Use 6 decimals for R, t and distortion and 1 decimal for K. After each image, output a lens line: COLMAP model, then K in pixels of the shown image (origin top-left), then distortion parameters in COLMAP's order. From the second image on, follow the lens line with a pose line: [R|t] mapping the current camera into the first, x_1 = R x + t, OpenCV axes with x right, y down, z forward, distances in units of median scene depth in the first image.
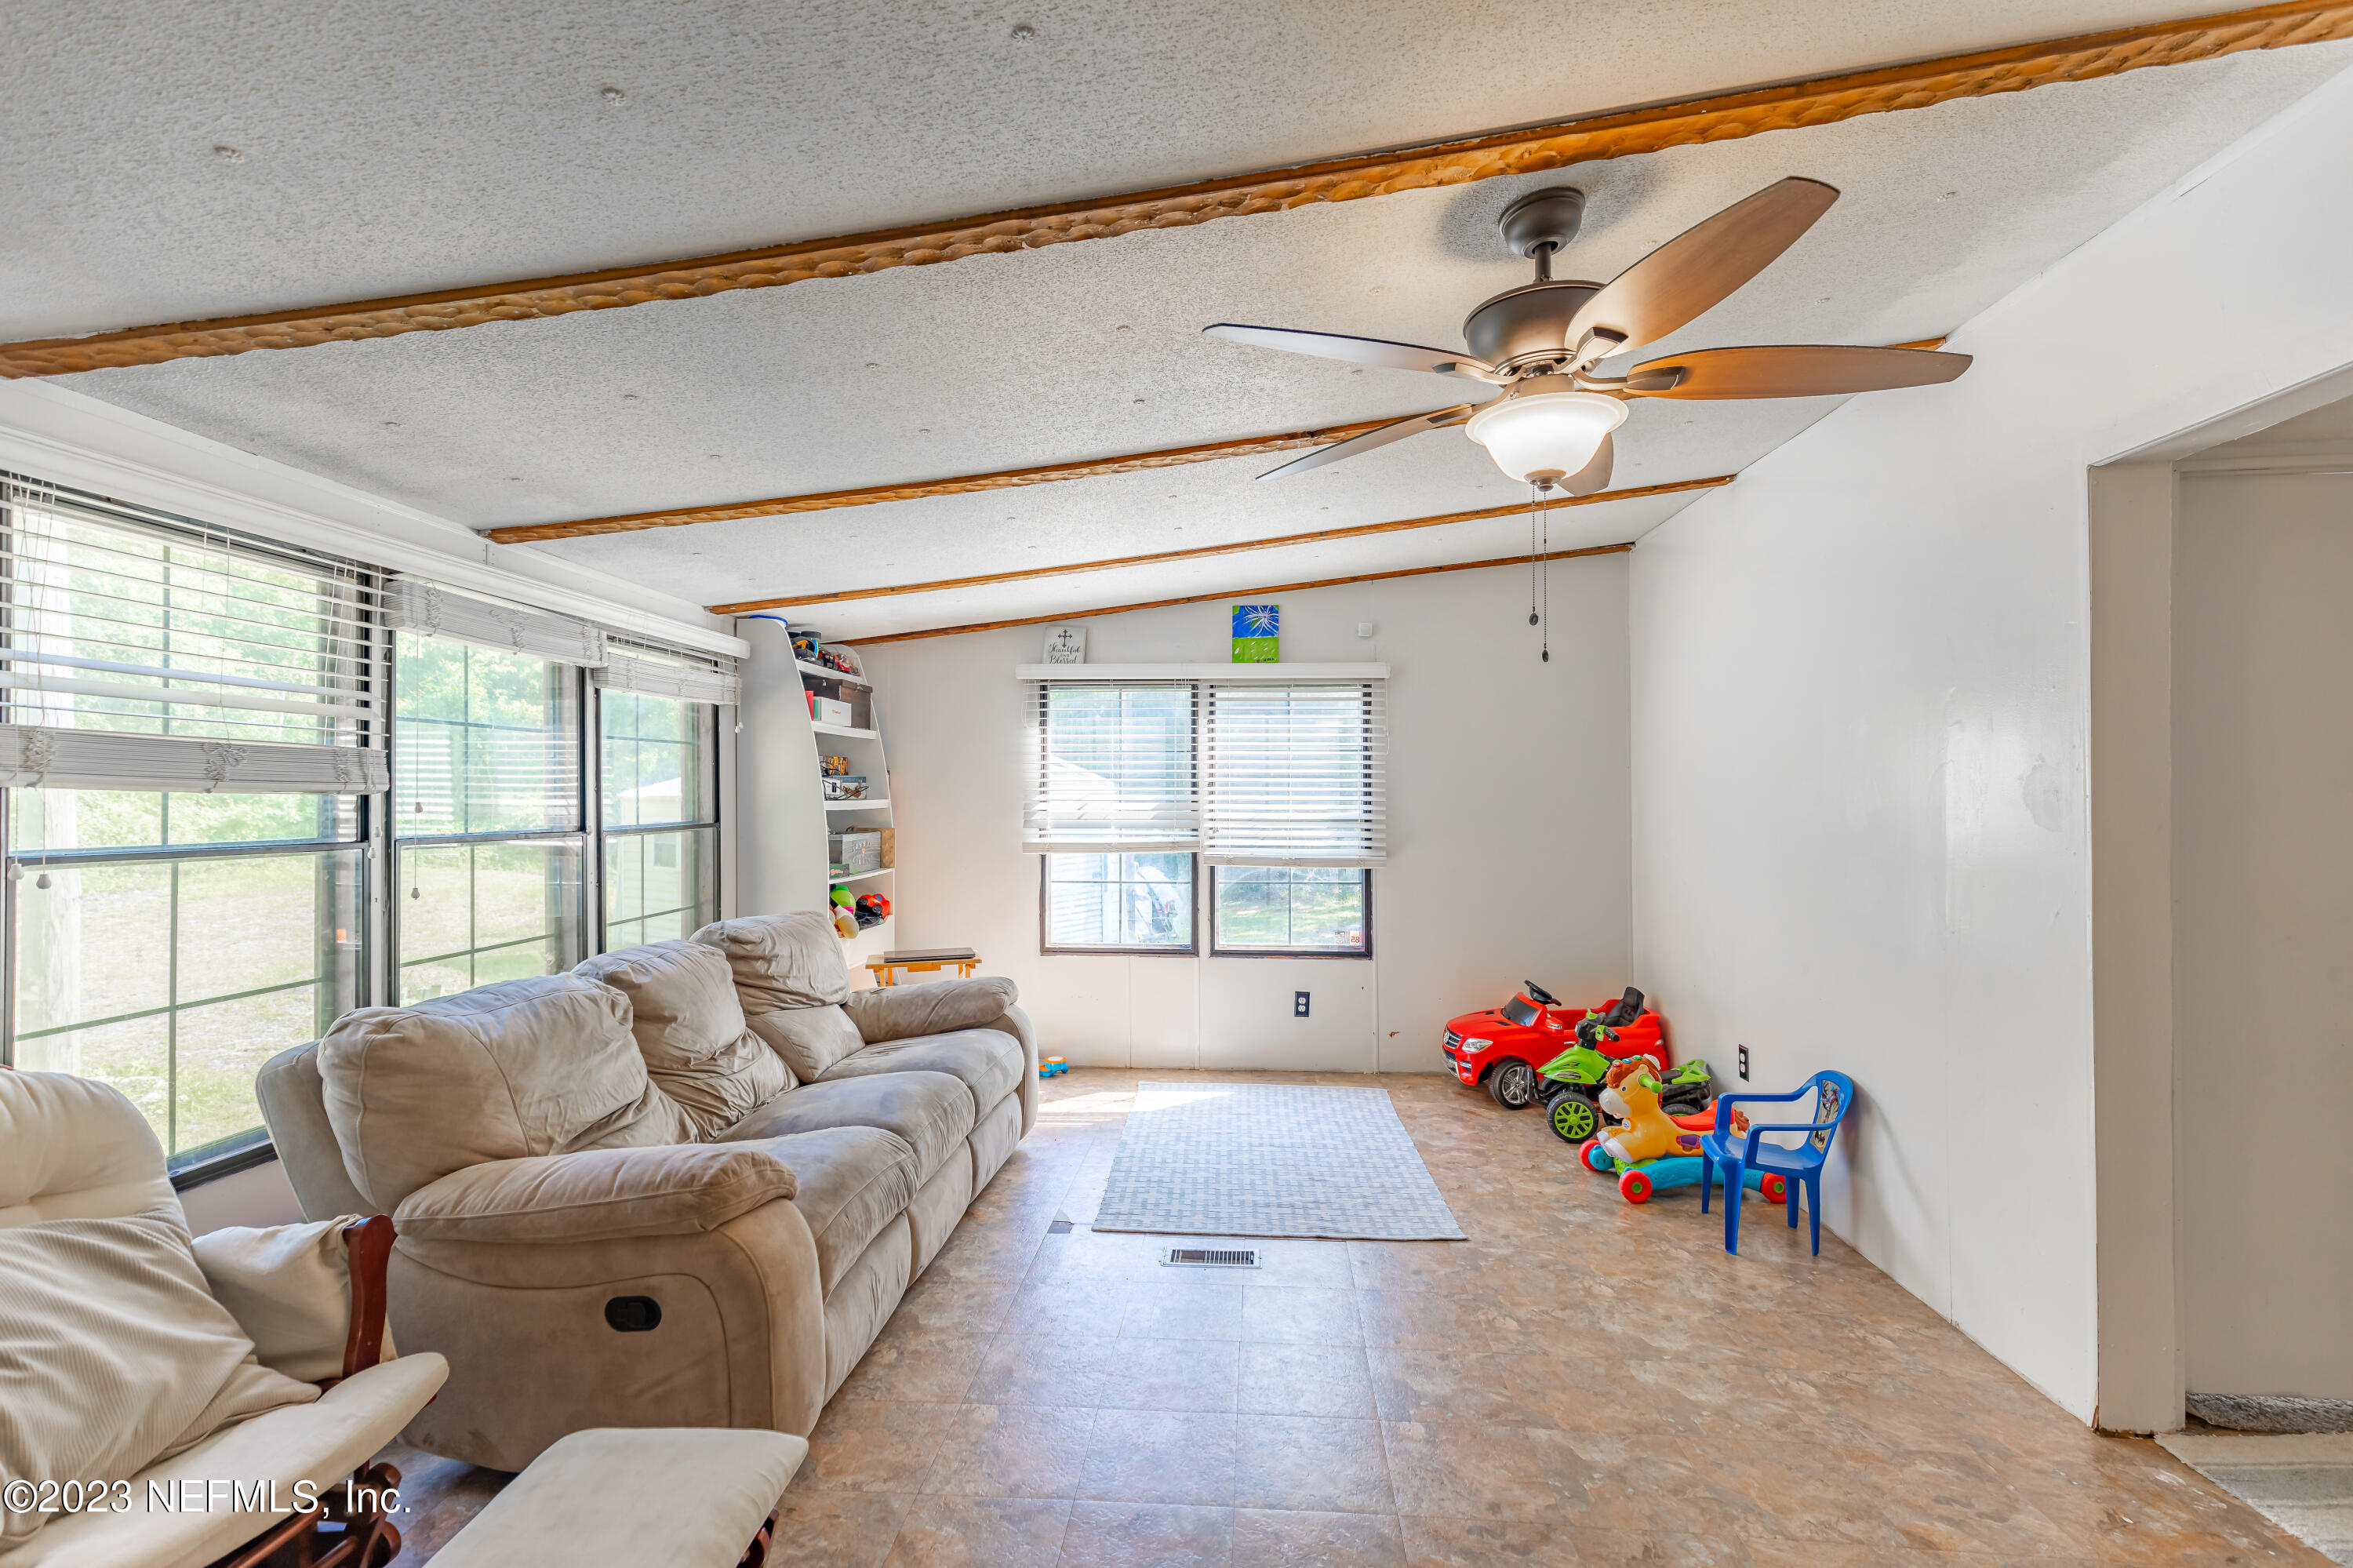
lens RADIAL K [[1079.9, 0, 1160.1], [0, 1079.9, 792.8], [0, 0, 1]] dist [0.010936, -0.003642]
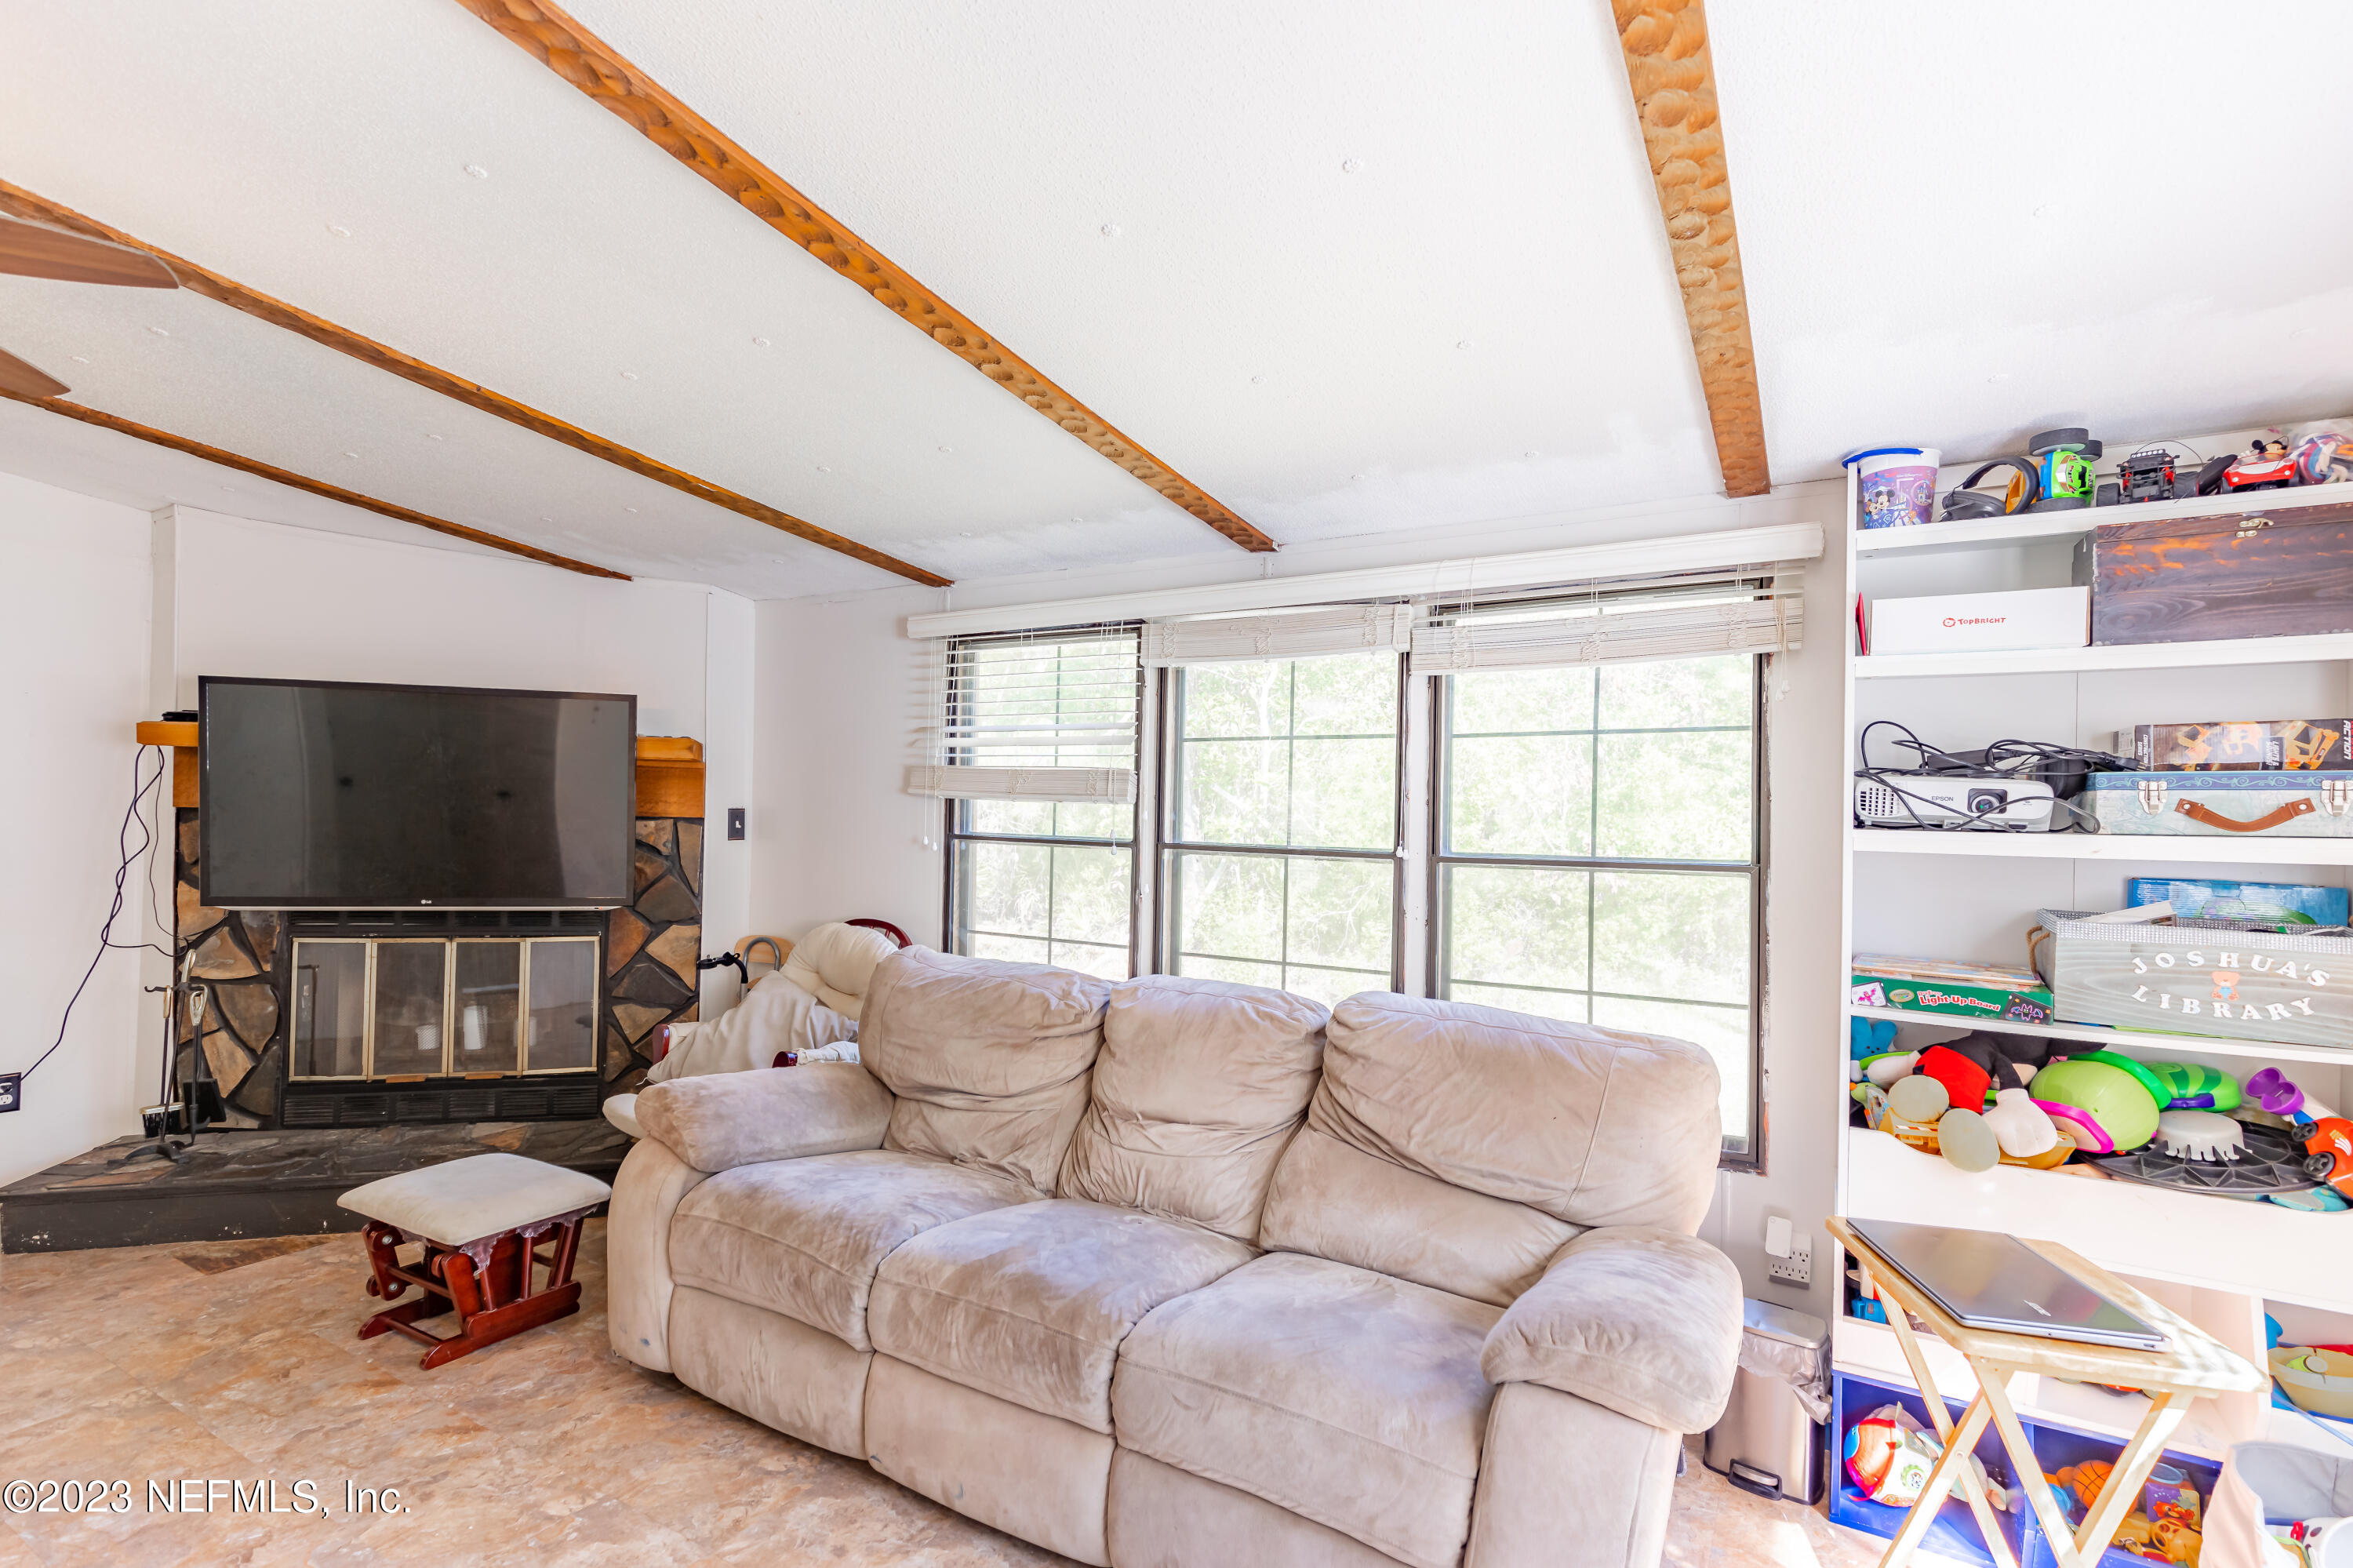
lens RADIAL K [[1079.9, 0, 1186.3], [0, 1079.9, 806.9], [0, 0, 1]] dist [0.010936, -0.003642]
pose [[-0.415006, -0.019354, -0.909613, 0.291639], [-0.022665, 0.999683, -0.010929, 0.012456], [0.909536, 0.016081, -0.415314, 1.230719]]
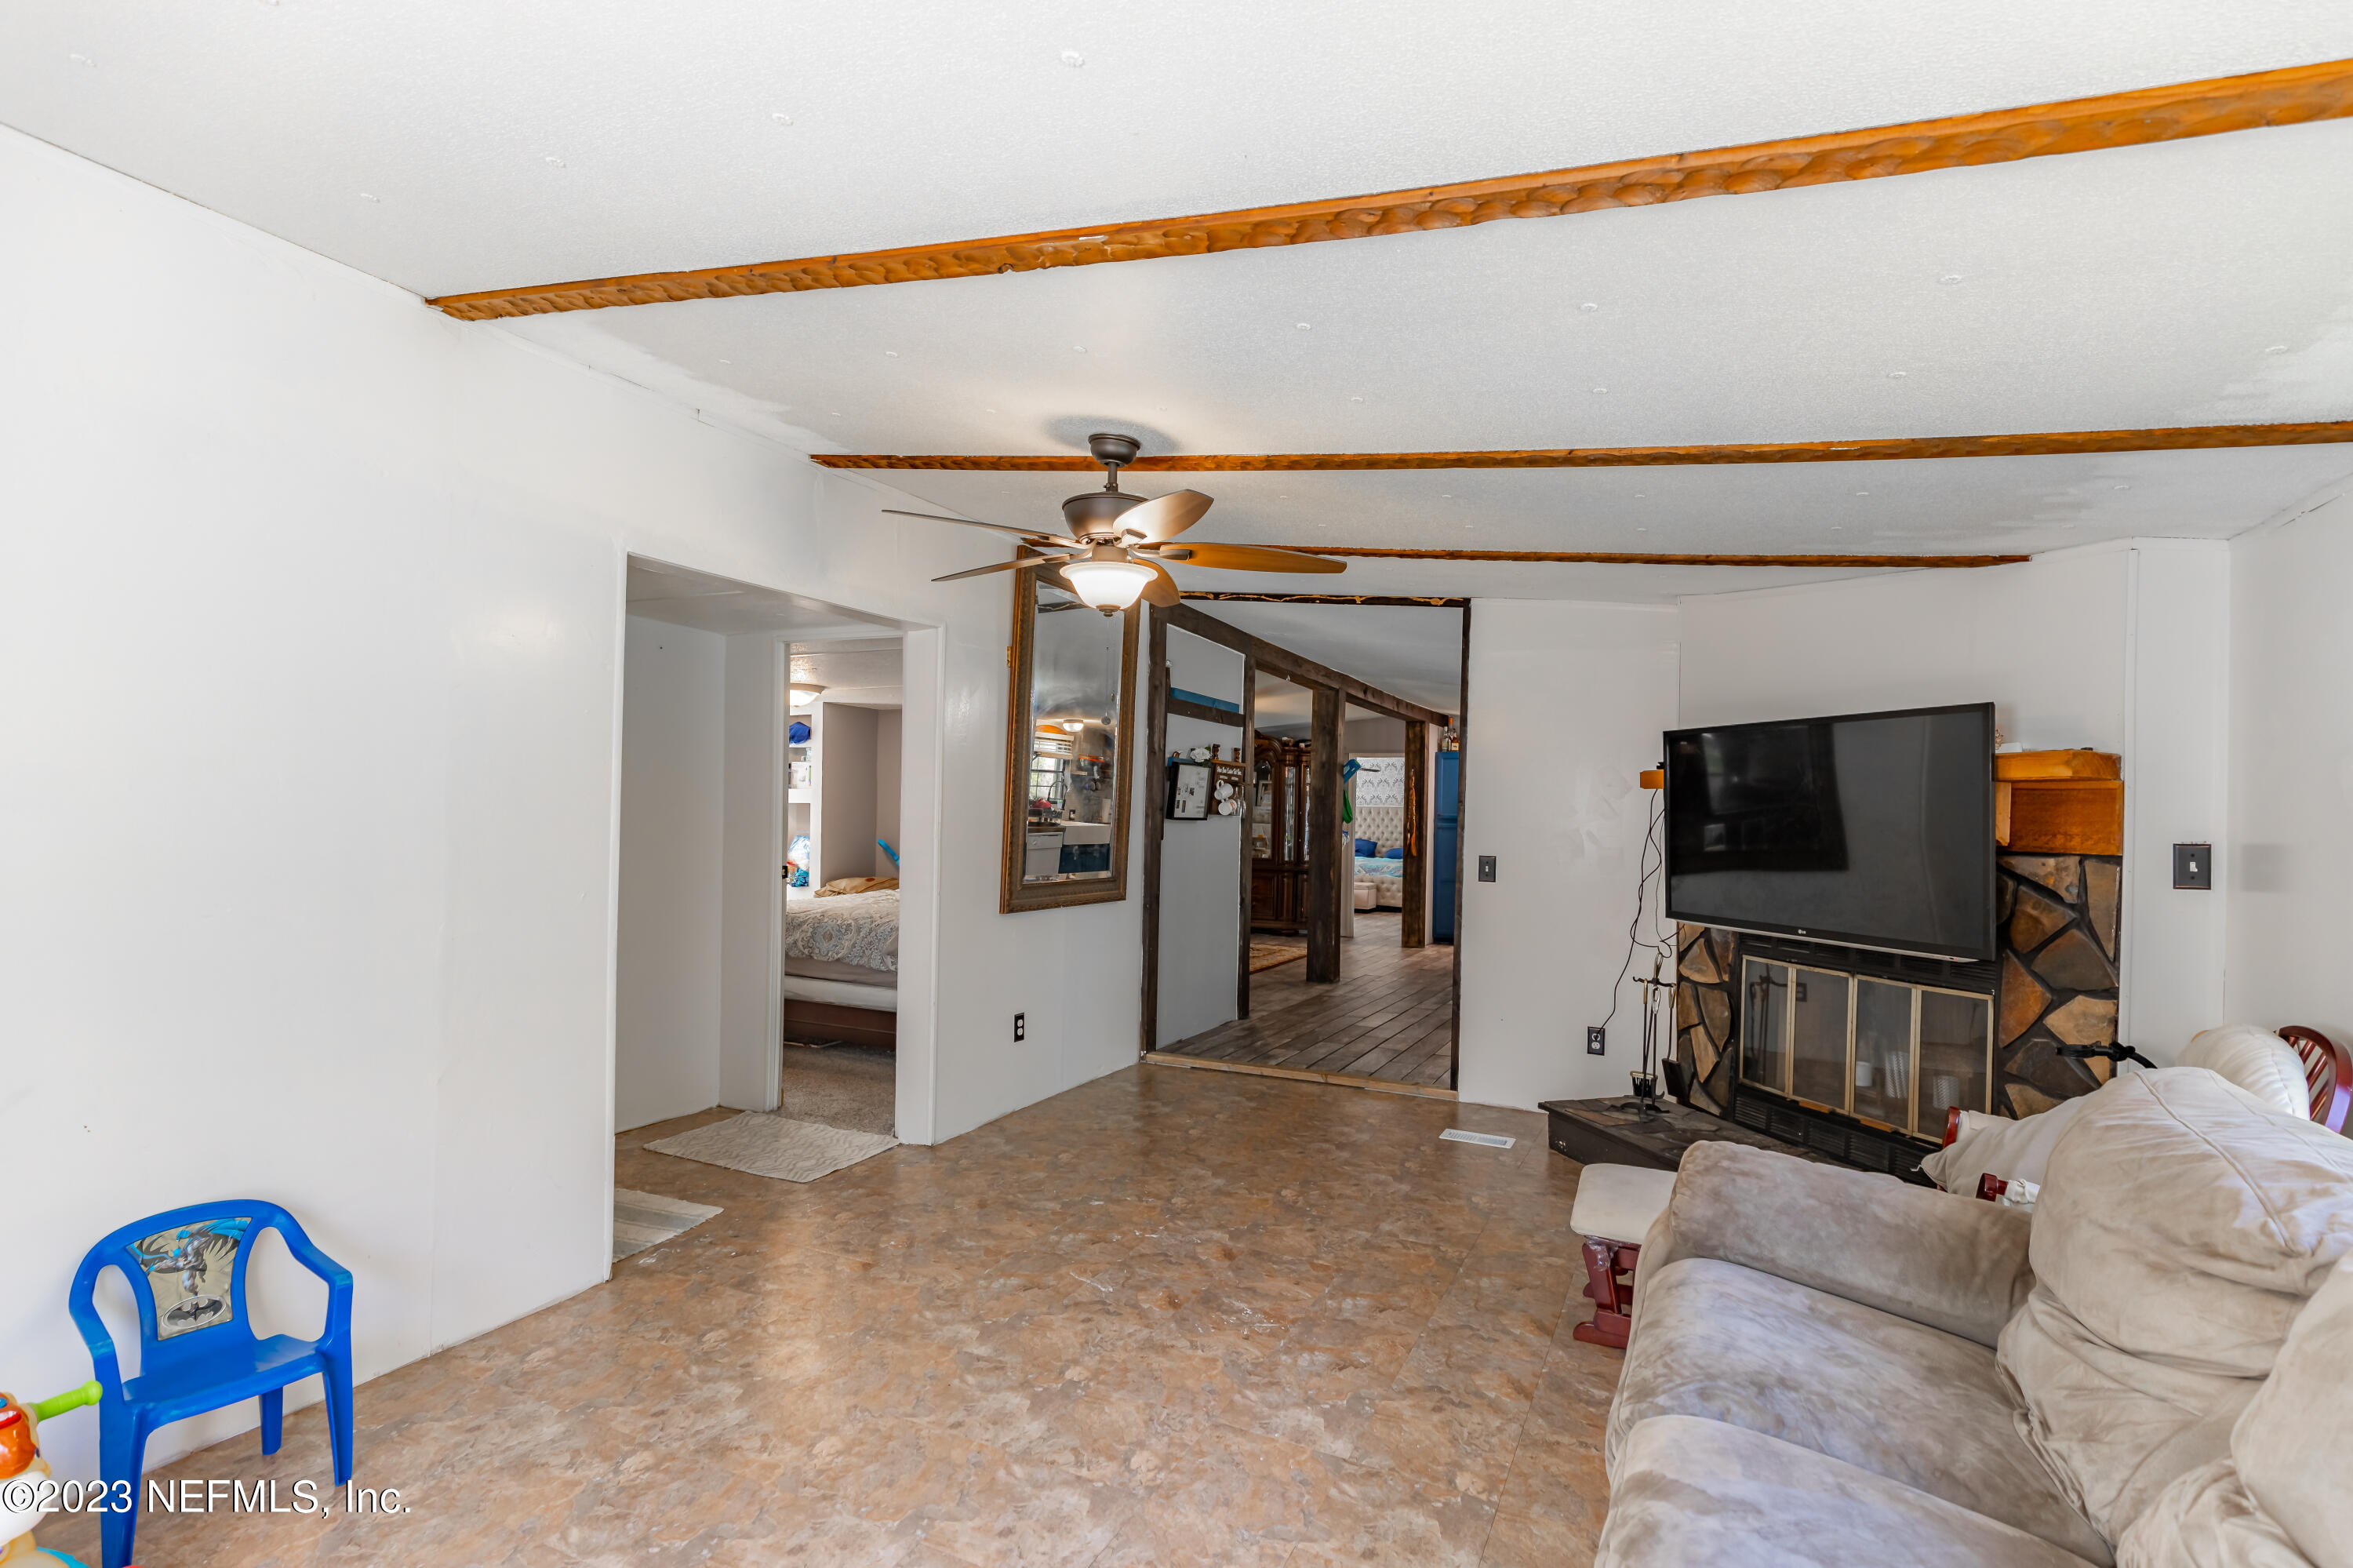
lens RADIAL K [[1079.9, 0, 1188.6], [0, 1079.9, 806.0], [0, 0, 1]] dist [0.010936, -0.003642]
pose [[-0.936829, -0.015535, 0.349442, -0.147652], [-0.019757, 0.999769, -0.008520, 0.006122], [-0.349228, -0.014886, -0.936919, 1.335445]]
